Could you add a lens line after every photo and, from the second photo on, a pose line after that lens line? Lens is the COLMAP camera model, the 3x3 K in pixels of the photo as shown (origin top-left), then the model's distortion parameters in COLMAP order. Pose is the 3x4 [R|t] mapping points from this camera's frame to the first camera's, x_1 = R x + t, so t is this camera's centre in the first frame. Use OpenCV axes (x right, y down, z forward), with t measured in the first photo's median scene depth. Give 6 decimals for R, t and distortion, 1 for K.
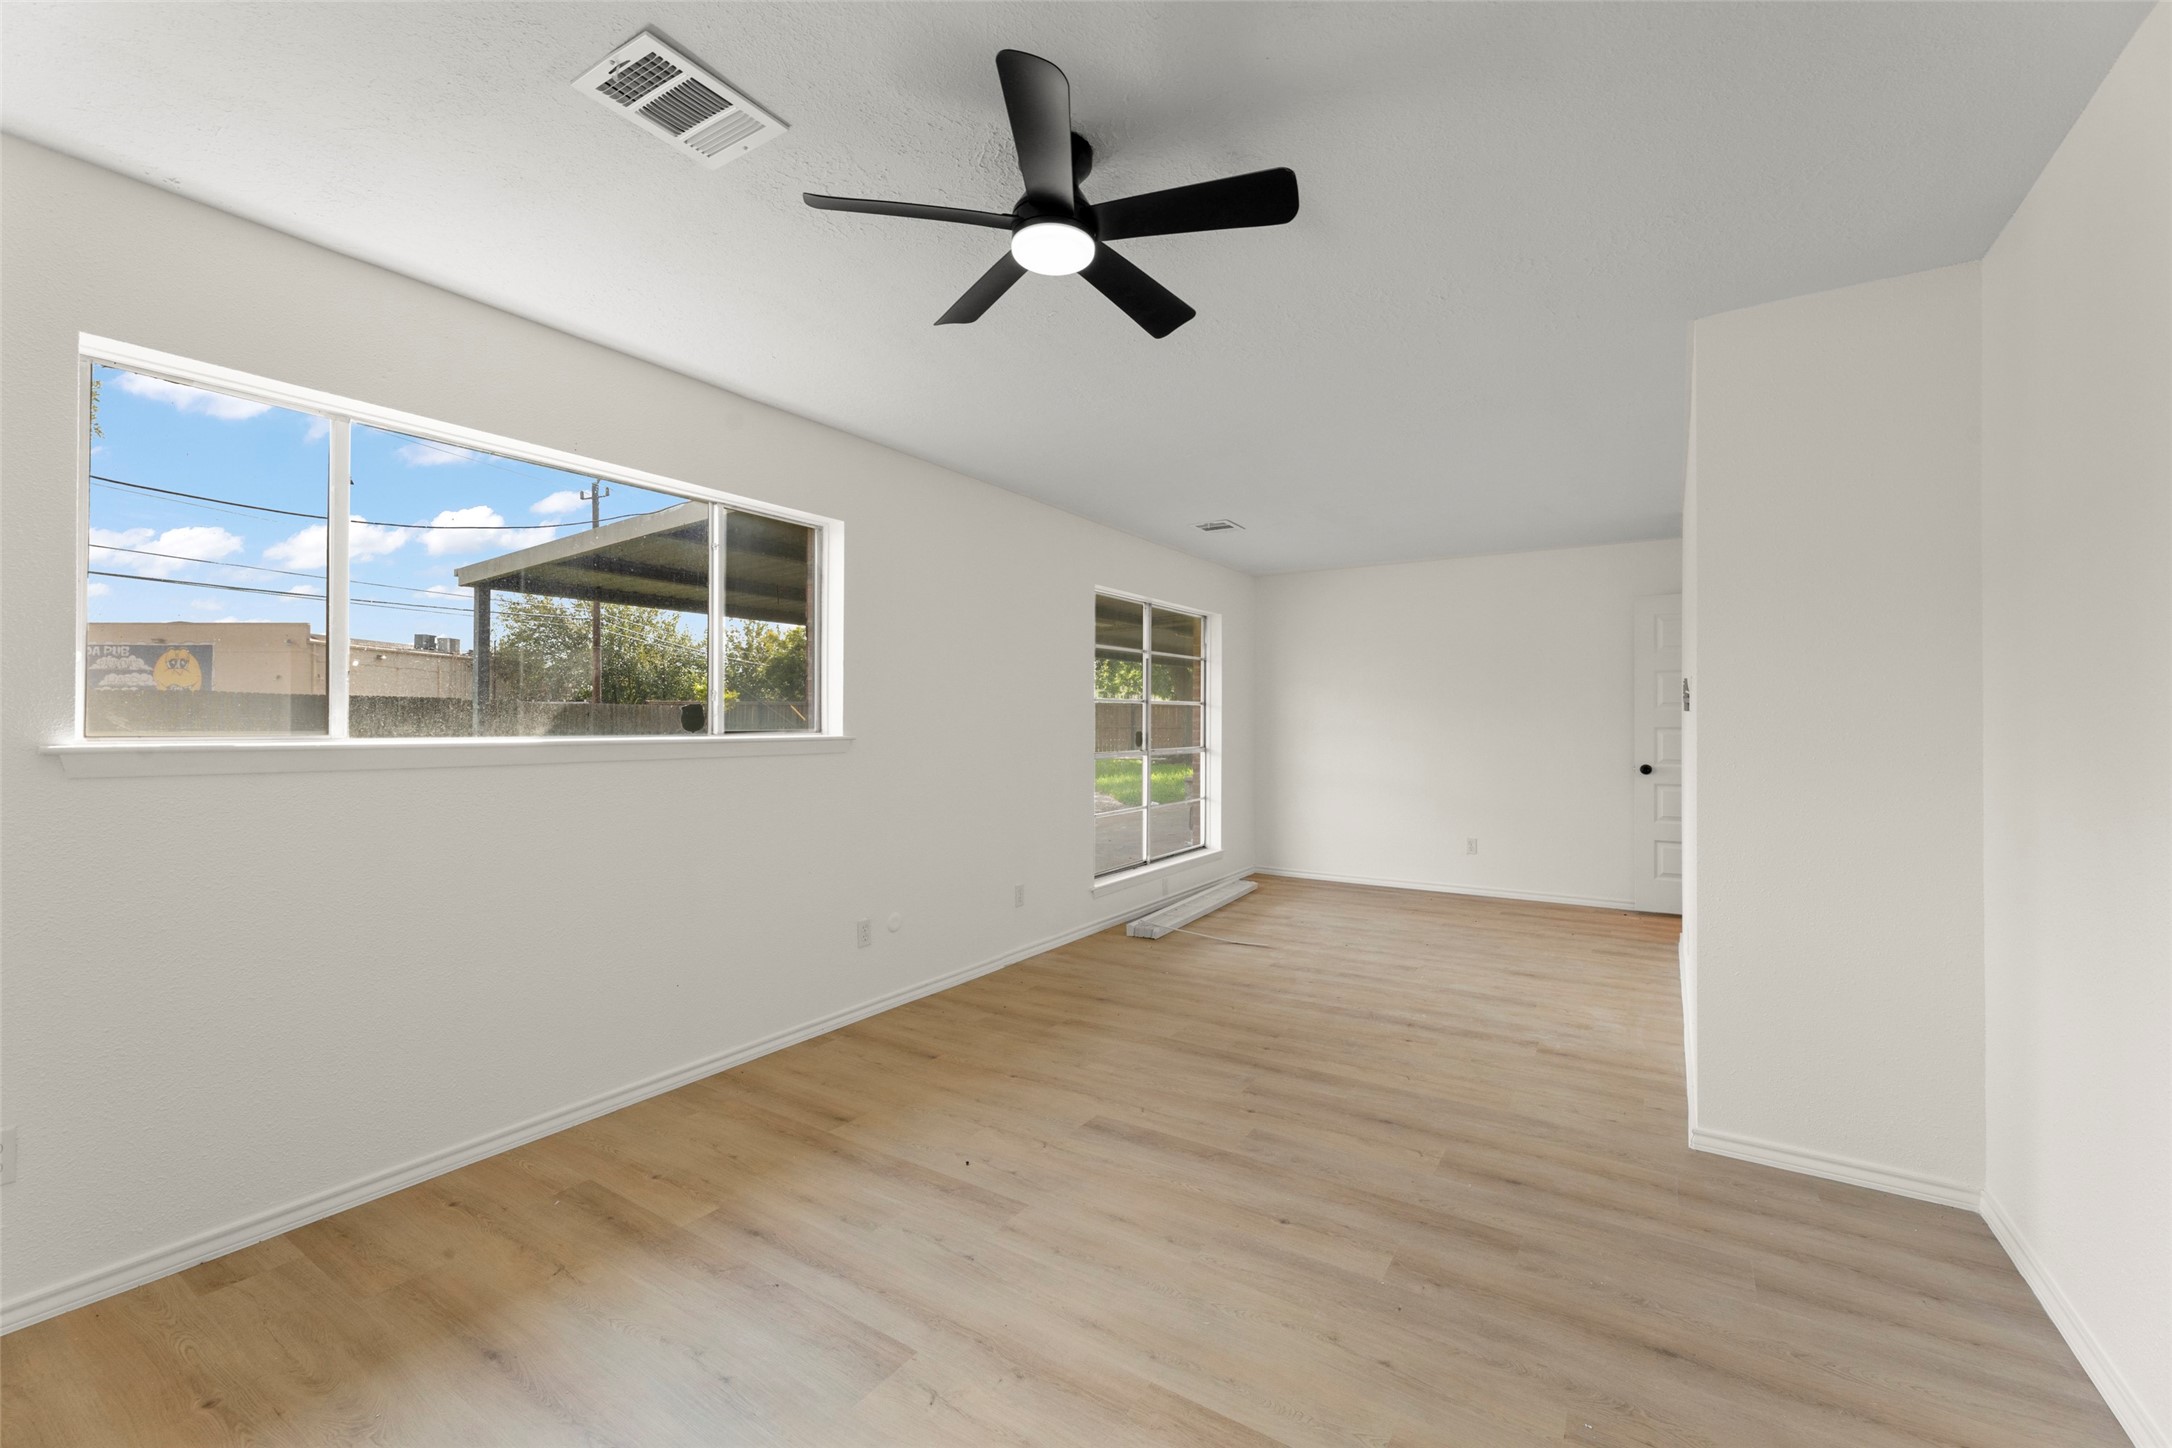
lens RADIAL K [[896.5, 0, 1090.1], [0, 896.5, 721.3], [0, 0, 1]] dist [0.001072, -0.000659]
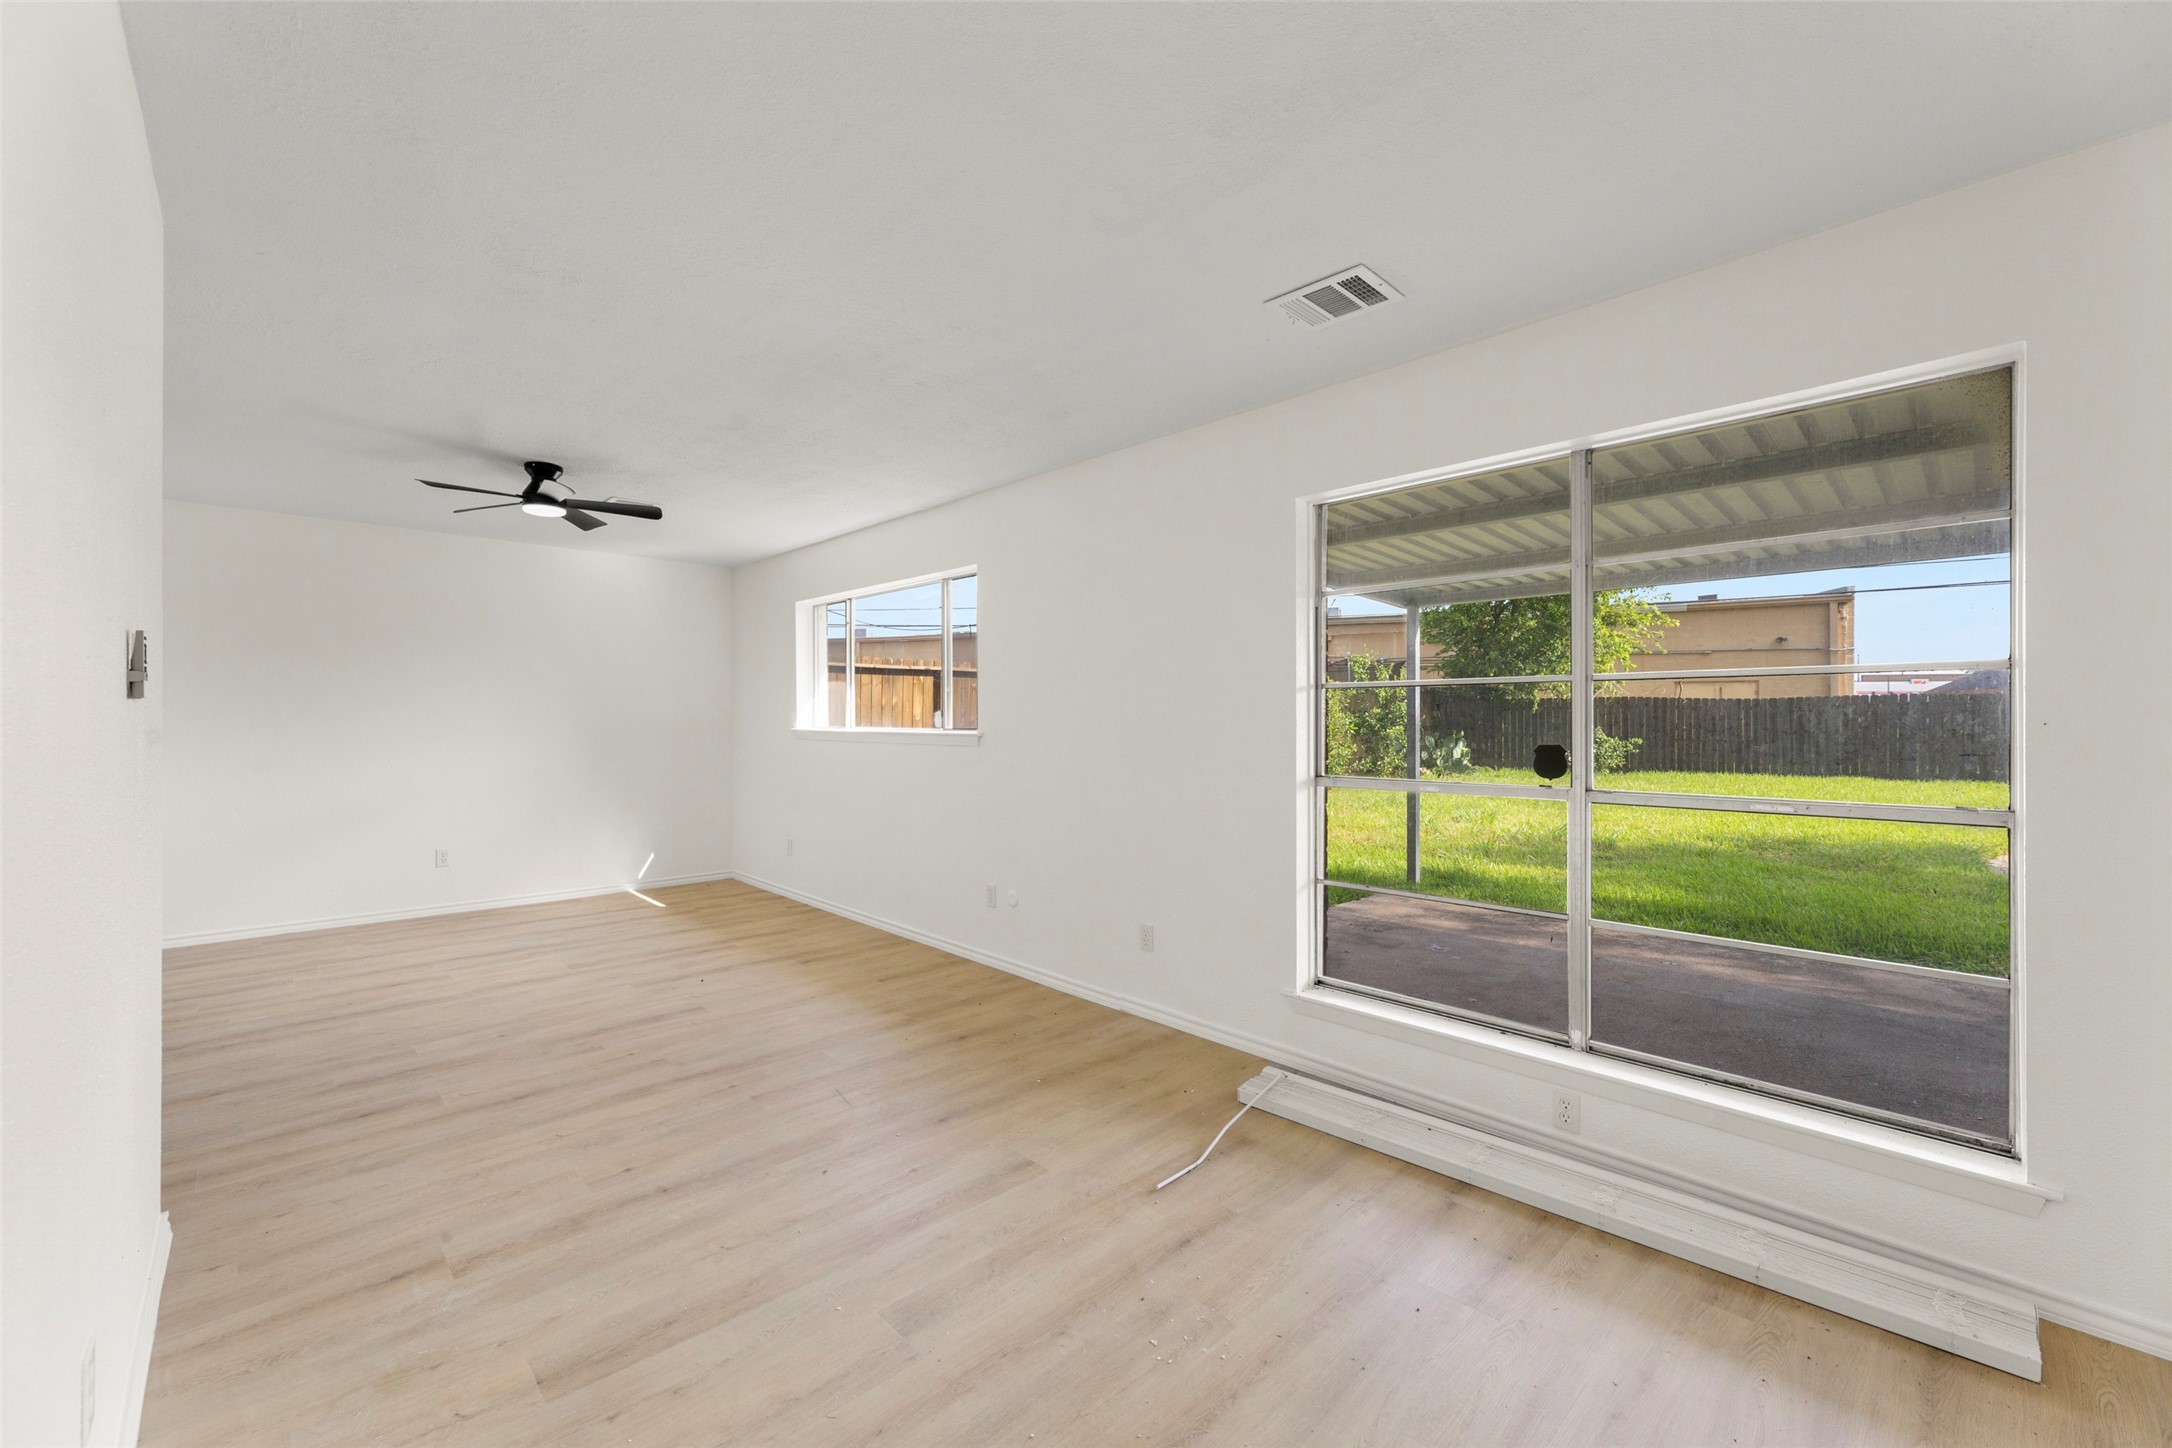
lens RADIAL K [[896.5, 0, 1081.4], [0, 896.5, 724.8], [0, 0, 1]] dist [0.001072, -0.000659]
pose [[-0.253904, 0.001187, -0.967229, 1.181752], [-0.001597, 0.999997, 0.001647, 0.005689], [0.967228, 0.001963, -0.253901, 1.902727]]
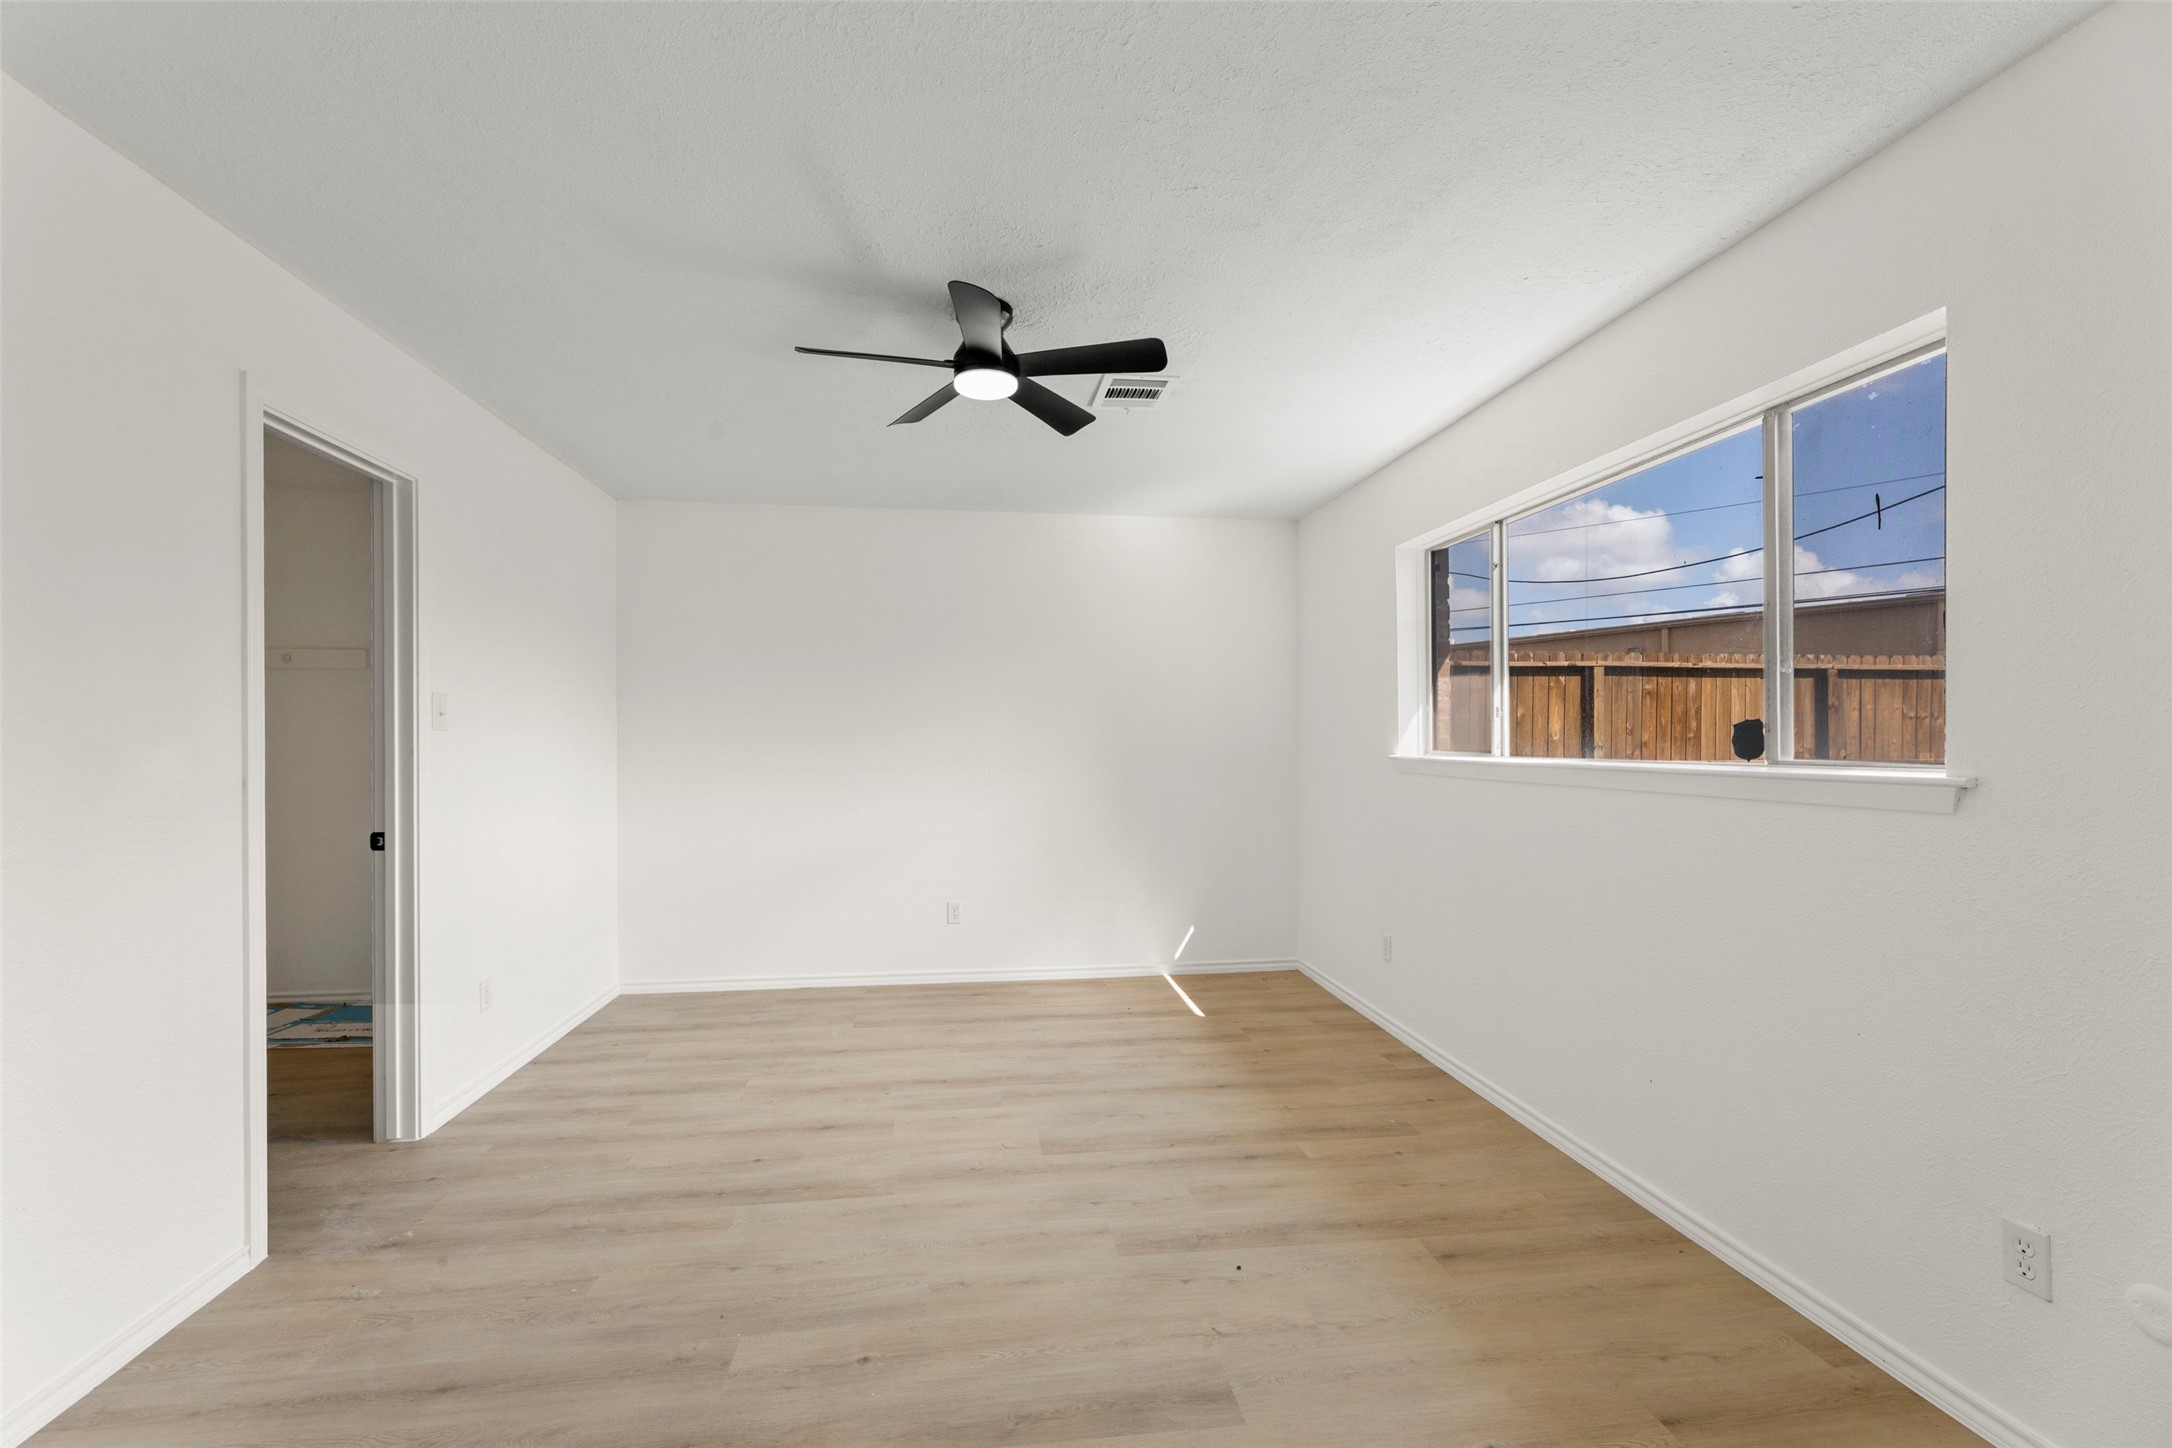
lens RADIAL K [[896.5, 0, 1069.0], [0, 896.5, 735.4], [0, 0, 1]] dist [0.001072, -0.000659]
pose [[-0.769949, -0.004765, -0.638088, 0.474062], [-0.000386, 0.999975, -0.007001, -0.002119], [0.638106, -0.005144, -0.769931, 1.392574]]
